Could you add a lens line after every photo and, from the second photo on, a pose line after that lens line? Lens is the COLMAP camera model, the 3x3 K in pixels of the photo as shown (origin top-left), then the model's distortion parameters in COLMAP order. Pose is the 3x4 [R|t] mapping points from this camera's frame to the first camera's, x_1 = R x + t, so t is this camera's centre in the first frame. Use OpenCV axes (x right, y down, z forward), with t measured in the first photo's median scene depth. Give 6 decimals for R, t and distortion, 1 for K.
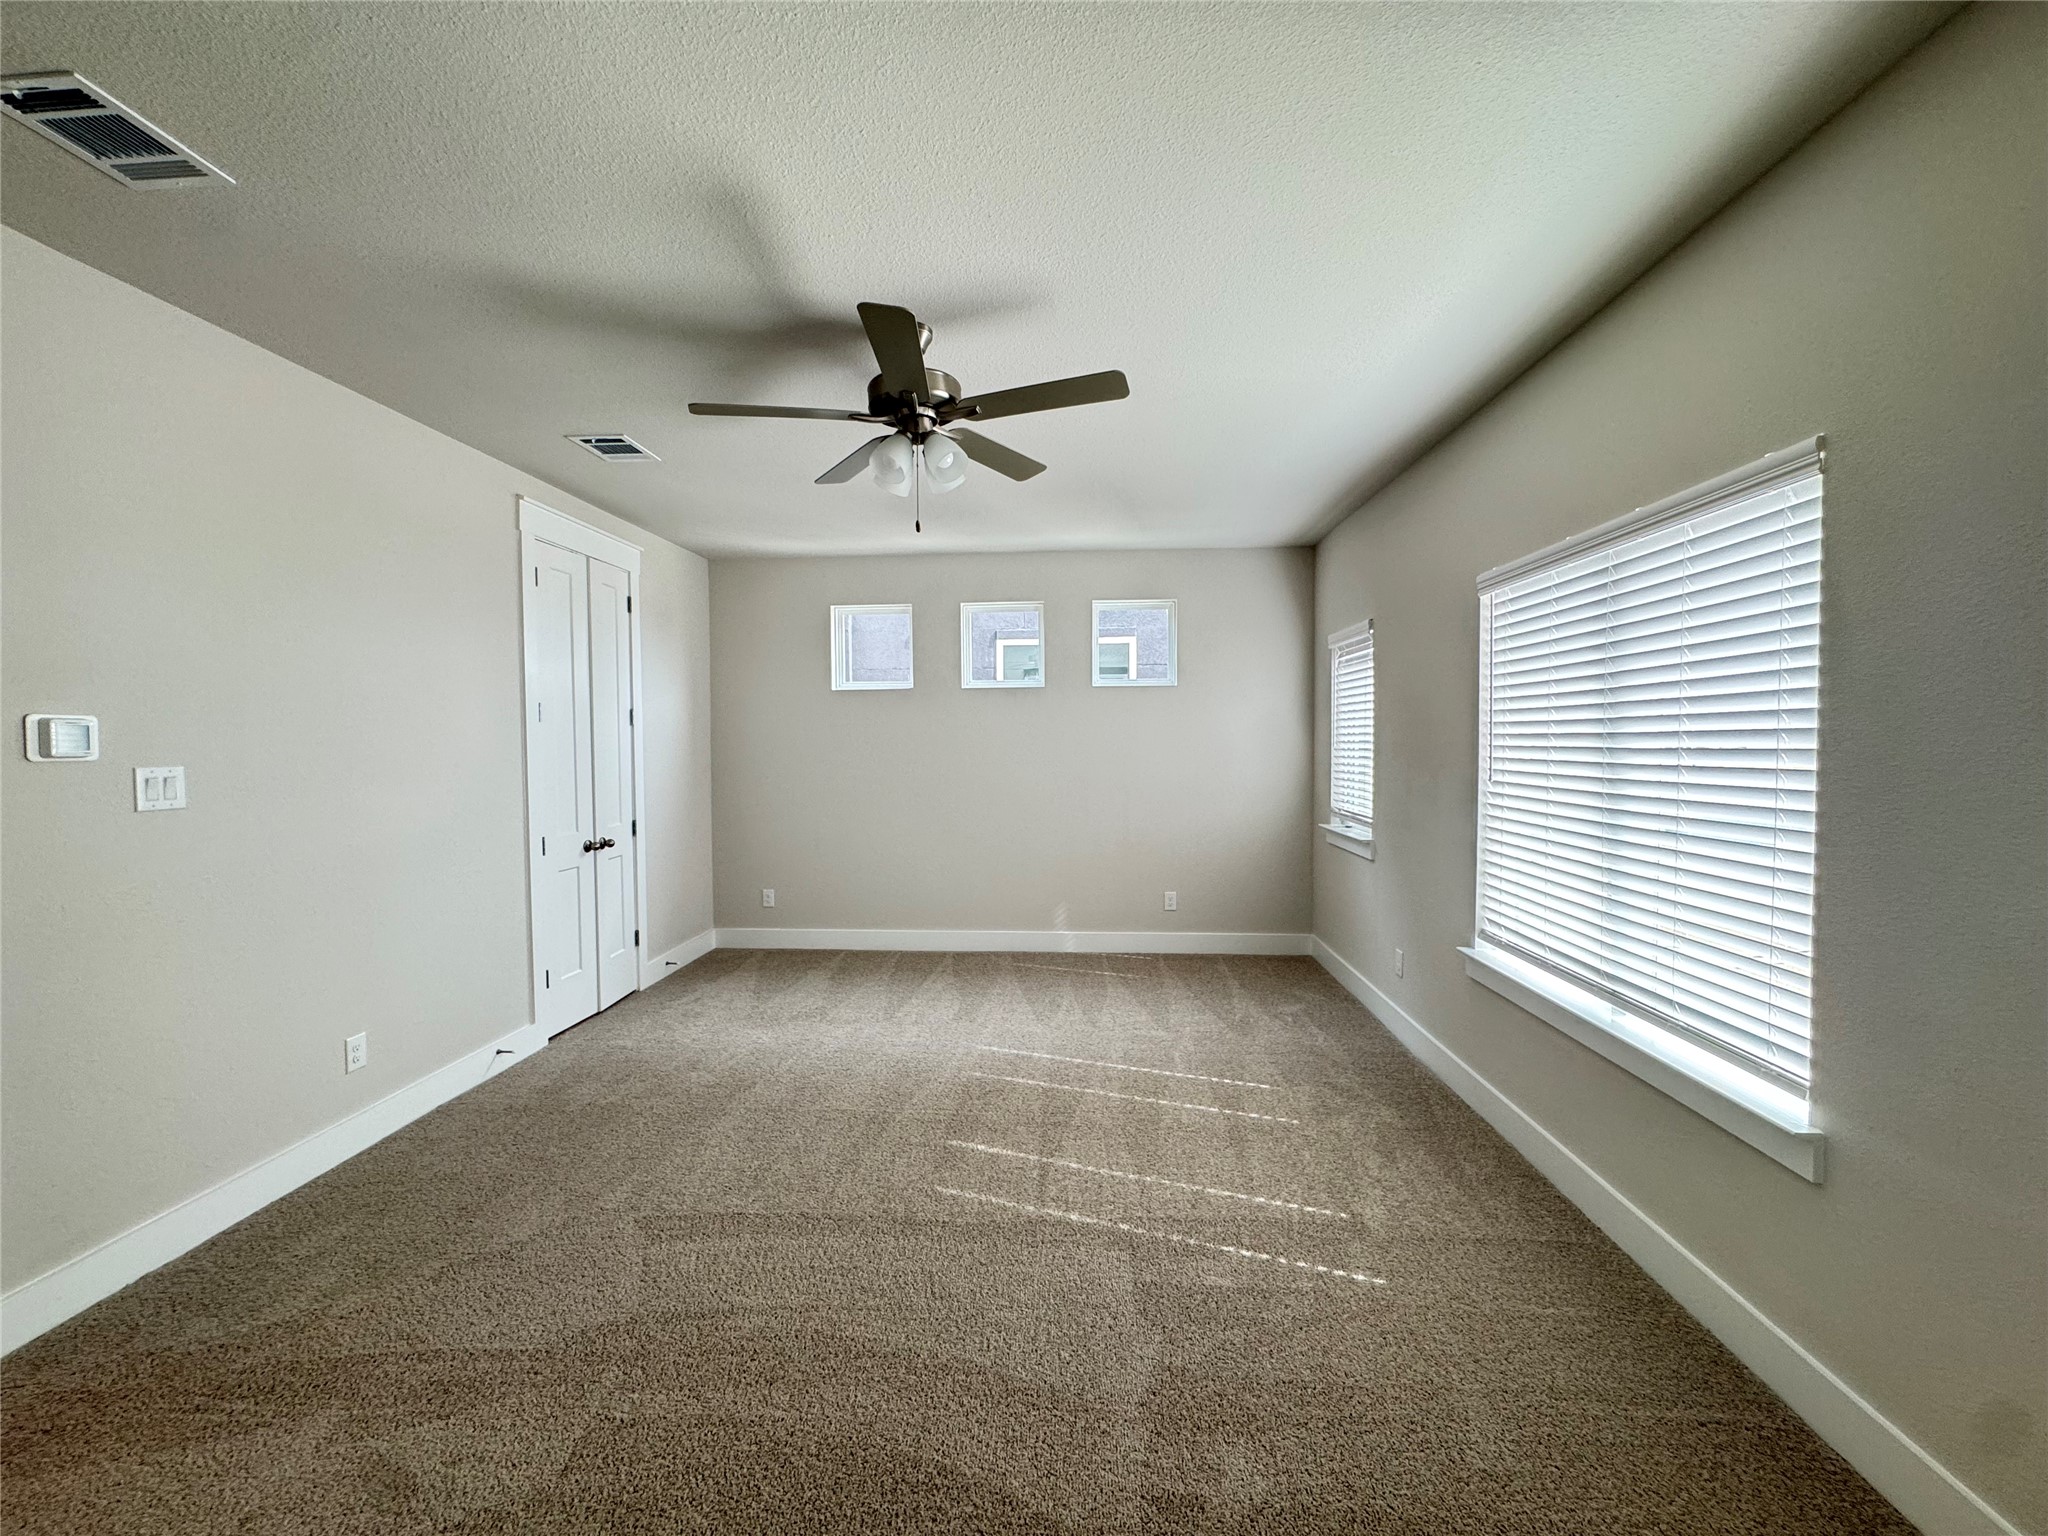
lens RADIAL K [[822.5, 0, 1024.0], [0, 822.5, 768.0], [0, 0, 1]] dist [-0.001524, -0.000100]
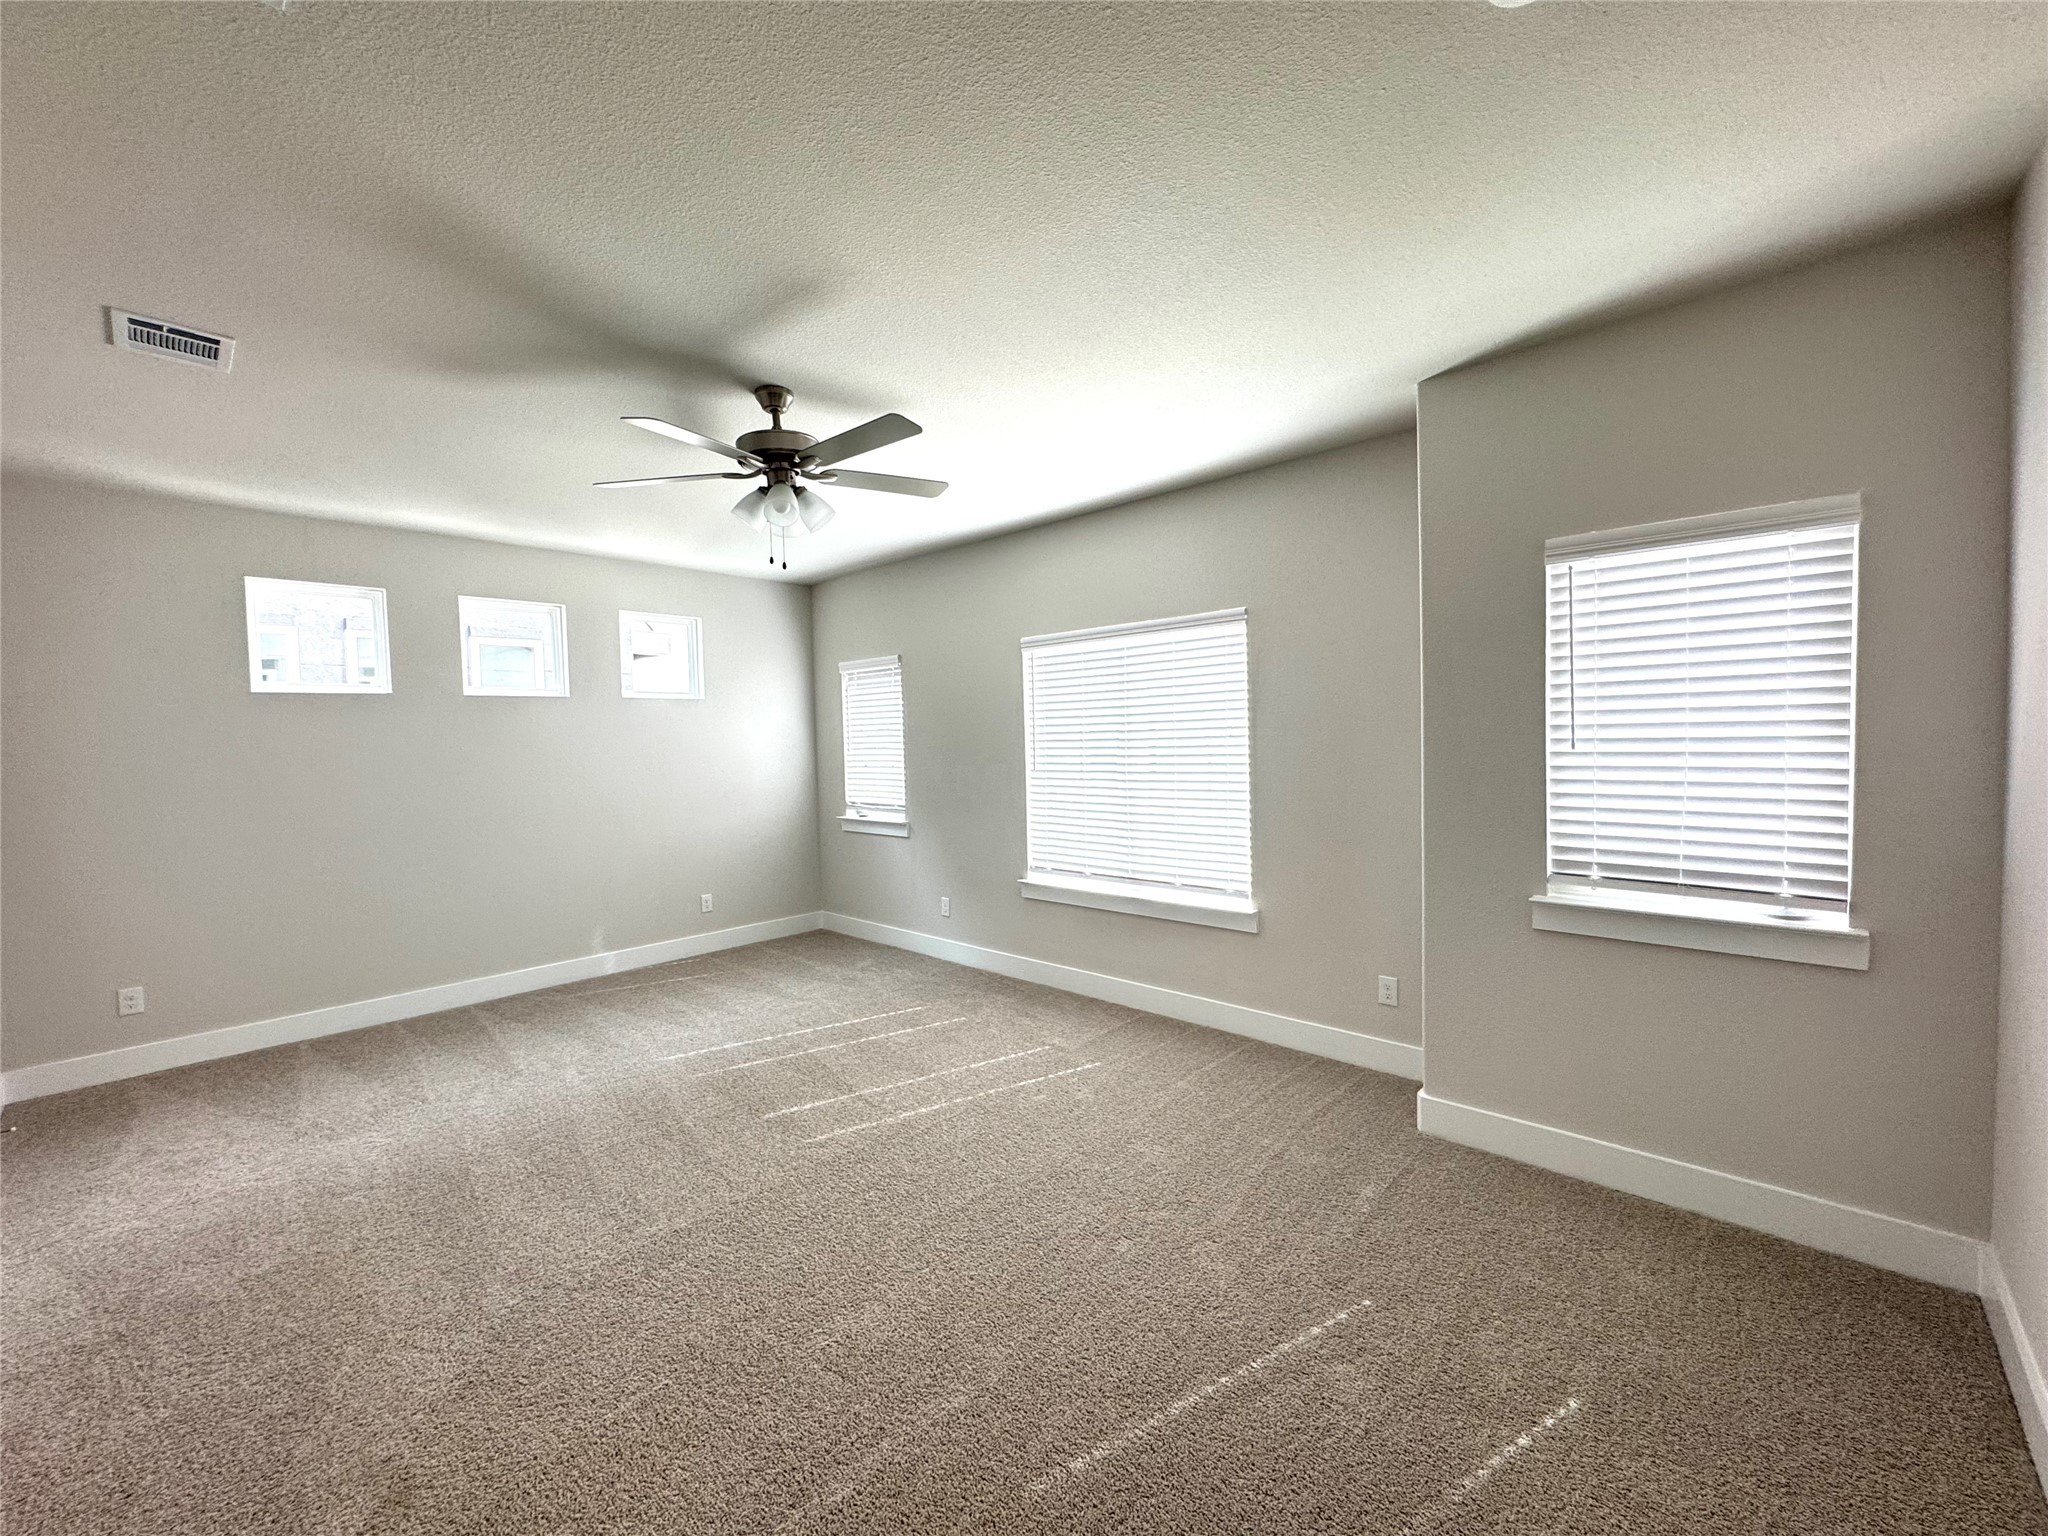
lens RADIAL K [[819.6, 0, 1024.0], [0, 819.6, 768.0], [0, 0, 1]] dist [0.000233, -0.000131]
pose [[0.630799, -0.037771, 0.775026, -0.488487], [0.048137, 0.998796, 0.009497, -0.002664], [-0.774451, 0.031316, 0.631858, 0.018828]]
